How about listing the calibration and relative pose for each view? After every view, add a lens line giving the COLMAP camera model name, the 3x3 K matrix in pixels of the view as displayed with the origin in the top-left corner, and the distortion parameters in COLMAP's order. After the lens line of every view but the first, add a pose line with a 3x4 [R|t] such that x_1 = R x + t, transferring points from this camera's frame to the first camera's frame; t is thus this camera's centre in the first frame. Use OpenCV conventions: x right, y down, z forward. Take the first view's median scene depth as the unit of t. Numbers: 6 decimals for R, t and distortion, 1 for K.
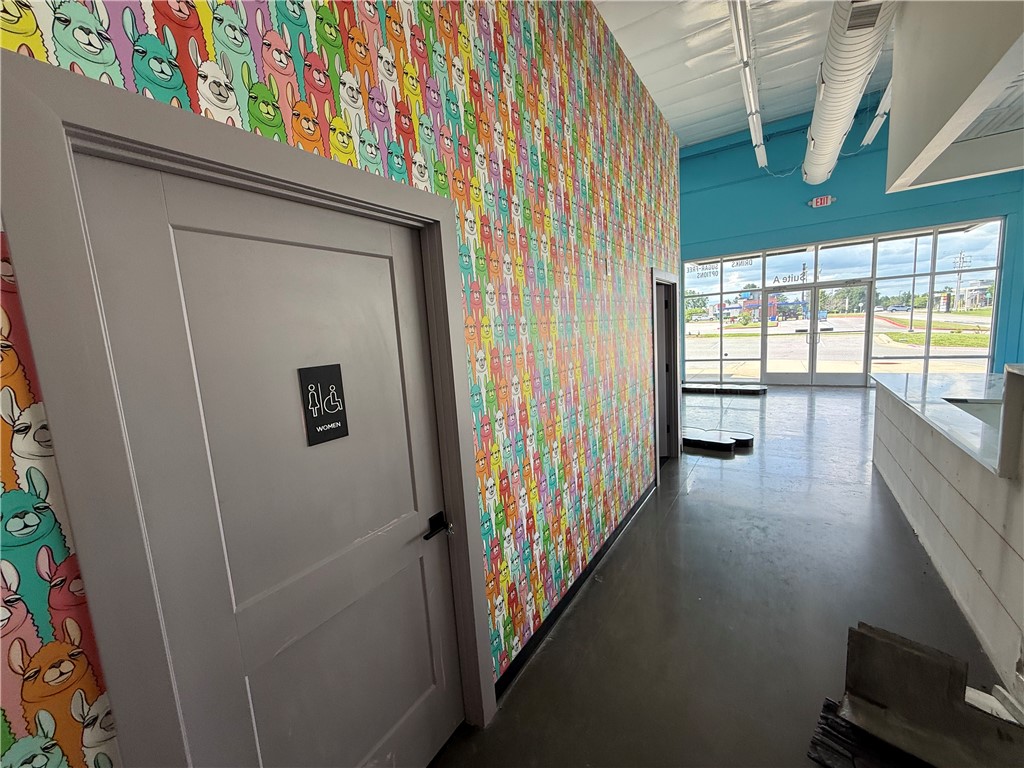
lens RADIAL K [[410.2, 0, 513.6], [0, 410.2, 385.8], [0, 0, 1]] dist [-0.000607, 0.000353]
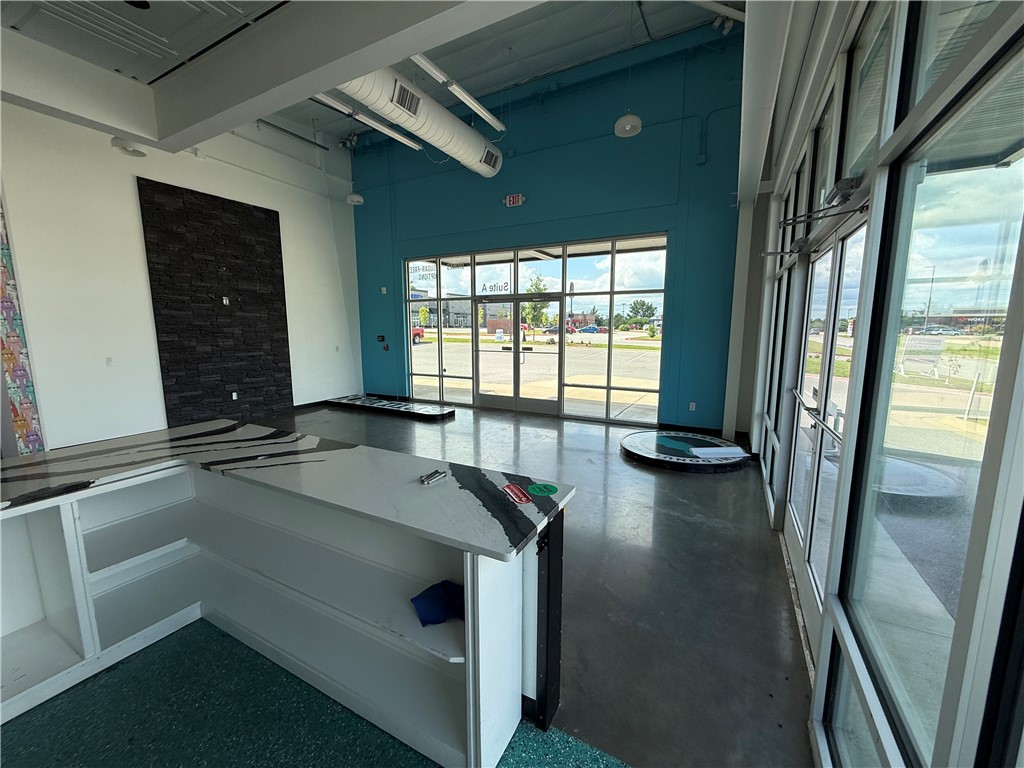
lens RADIAL K [[410.2, 0, 508.9], [0, 410.2, 385.4], [0, 0, 1]] dist [-0.000607, 0.000353]
pose [[0.994418, 0.052552, 0.091496, 0.633201], [-0.052818, 0.998604, 0.000480, -0.056564], [-0.091343, -0.005310, 0.995805, 0.132272]]
